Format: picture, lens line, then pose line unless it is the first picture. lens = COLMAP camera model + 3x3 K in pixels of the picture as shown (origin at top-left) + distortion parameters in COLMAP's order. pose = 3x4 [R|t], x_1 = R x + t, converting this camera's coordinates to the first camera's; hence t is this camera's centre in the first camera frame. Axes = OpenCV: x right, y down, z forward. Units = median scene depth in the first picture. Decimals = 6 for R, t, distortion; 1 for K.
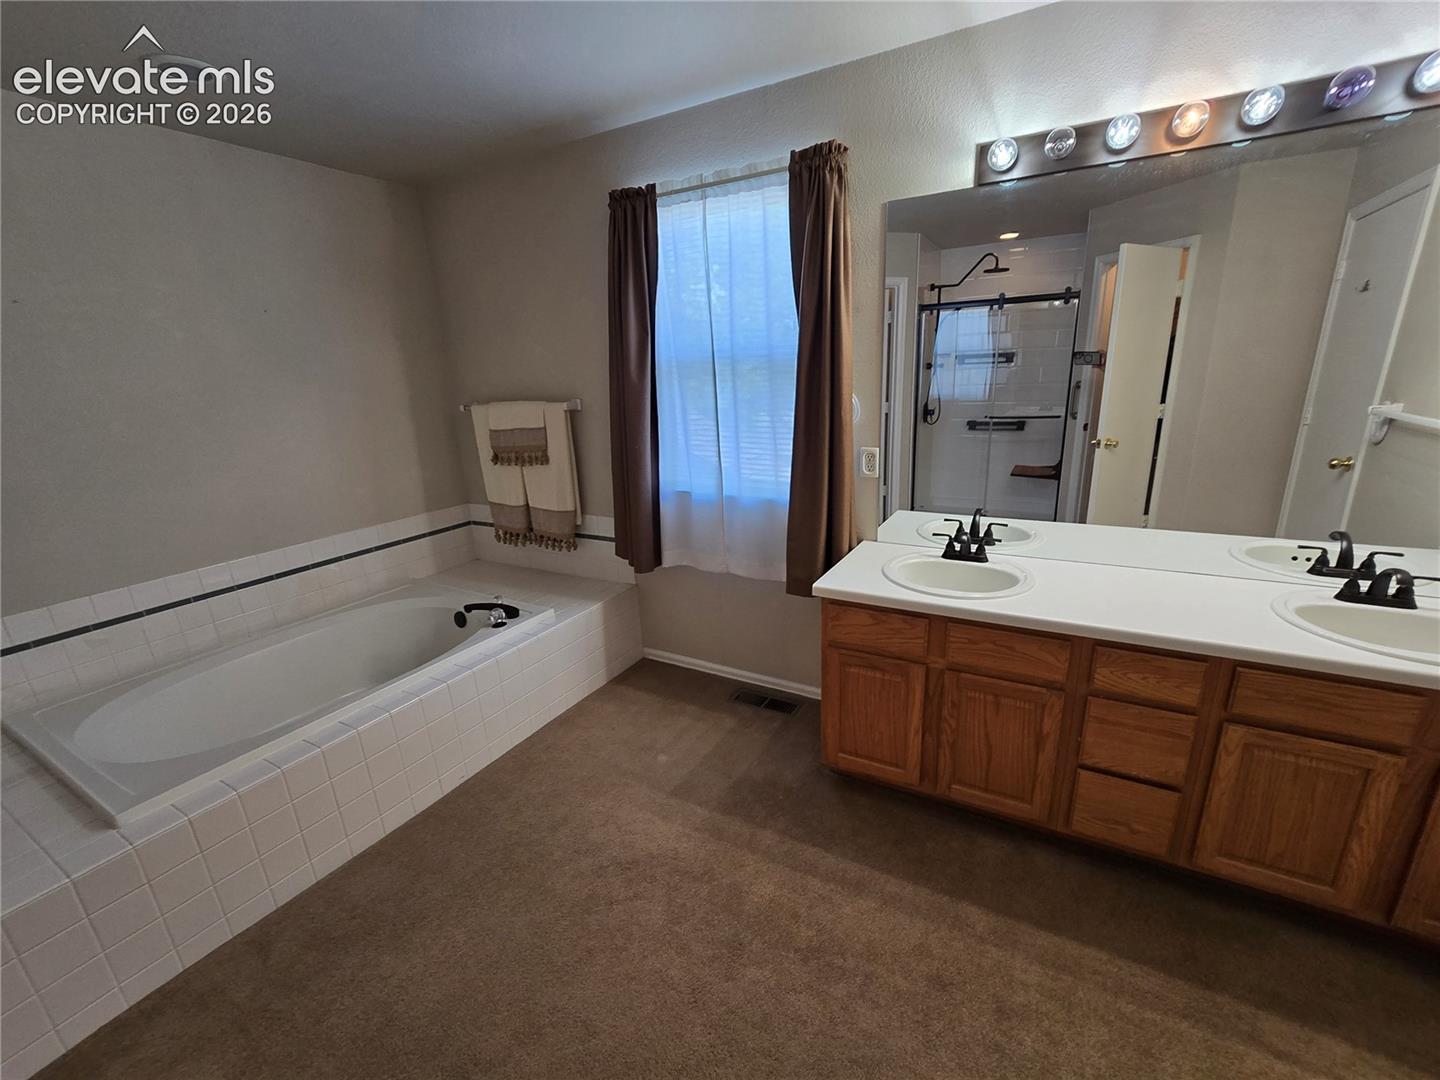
lens RADIAL K [[582.6, 0, 721.5], [0, 582.6, 538.7], [0, 0, 1]] dist [0.001736, 0.000956]
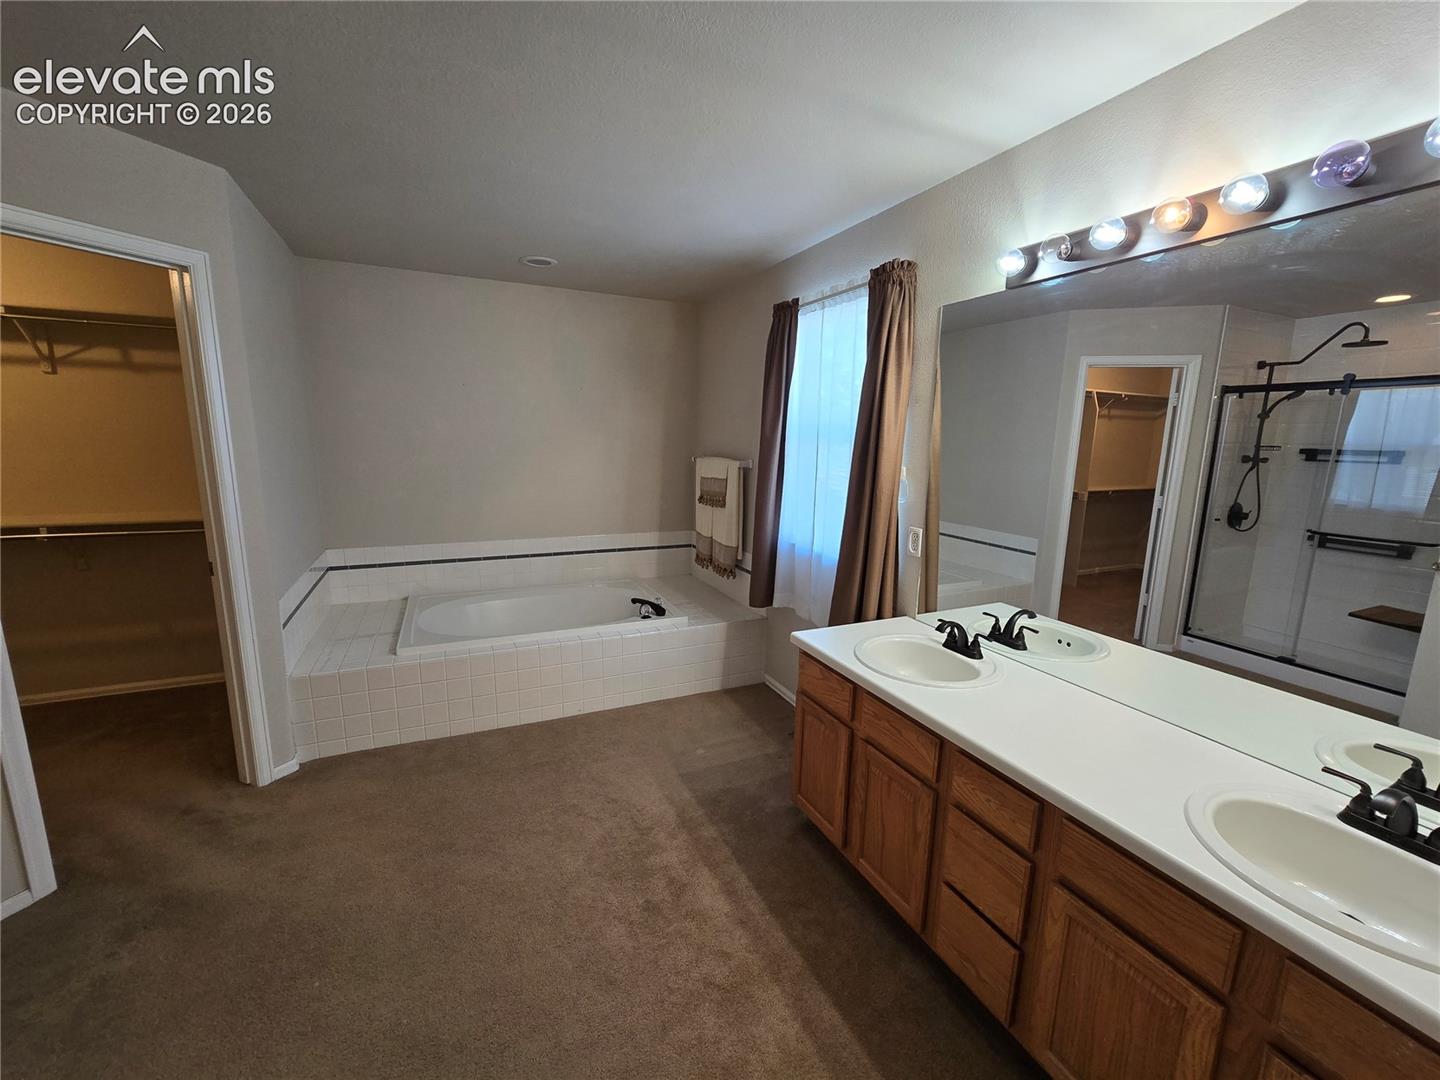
lens RADIAL K [[582.6, 0, 756.7], [0, 582.6, 538.5], [0, 0, 1]] dist [0.001736, 0.000956]
pose [[0.824111, 0.159570, -0.543487, 0.584310], [-0.213493, 0.976240, -0.037100, -0.037481], [0.524654, 0.146606, 0.838597, -0.024108]]
